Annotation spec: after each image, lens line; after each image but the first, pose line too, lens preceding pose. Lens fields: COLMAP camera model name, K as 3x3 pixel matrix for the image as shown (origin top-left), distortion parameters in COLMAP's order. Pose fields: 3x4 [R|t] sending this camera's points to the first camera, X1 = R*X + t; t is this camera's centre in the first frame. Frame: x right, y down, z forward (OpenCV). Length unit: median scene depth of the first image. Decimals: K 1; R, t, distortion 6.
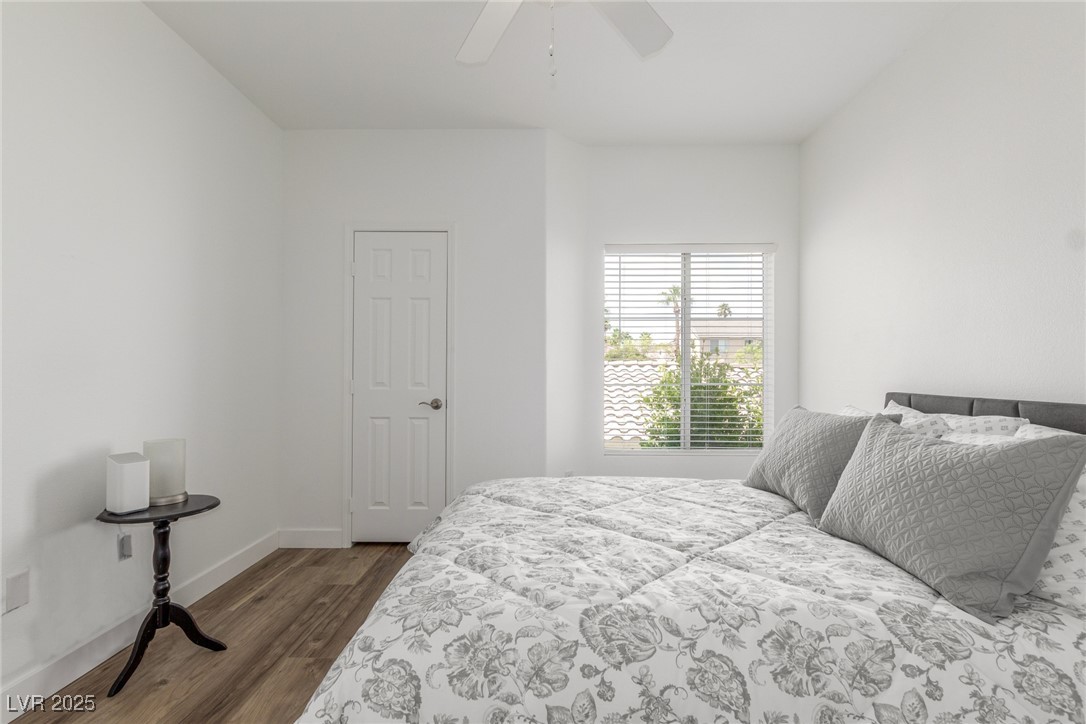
lens RADIAL K [[499.5, 0, 546.5], [0, 499.5, 363.6], [0, 0, 1]] dist [0.003261, -0.000345]
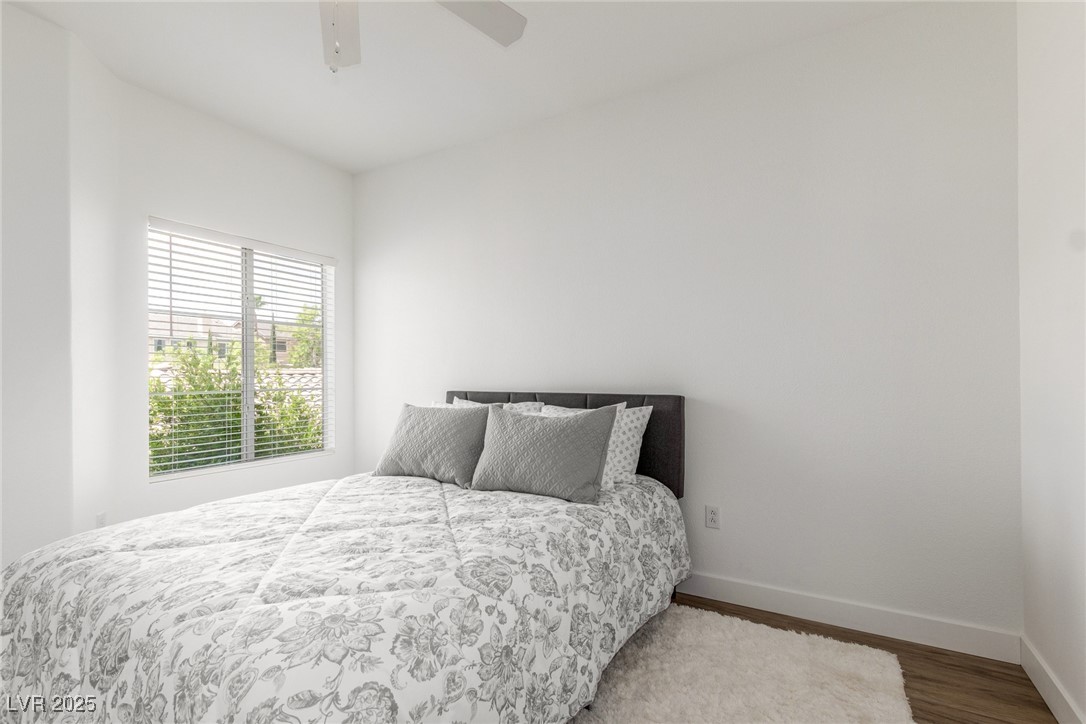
lens RADIAL K [[499.5, 0, 546.5], [0, 499.5, 367.1], [0, 0, 1]] dist [0.003261, -0.000345]
pose [[0.489283, 0.011391, 0.872051, -0.712813], [-0.008488, 0.999930, -0.008299, 0.002064], [-0.872084, -0.003341, 0.489346, 0.184032]]
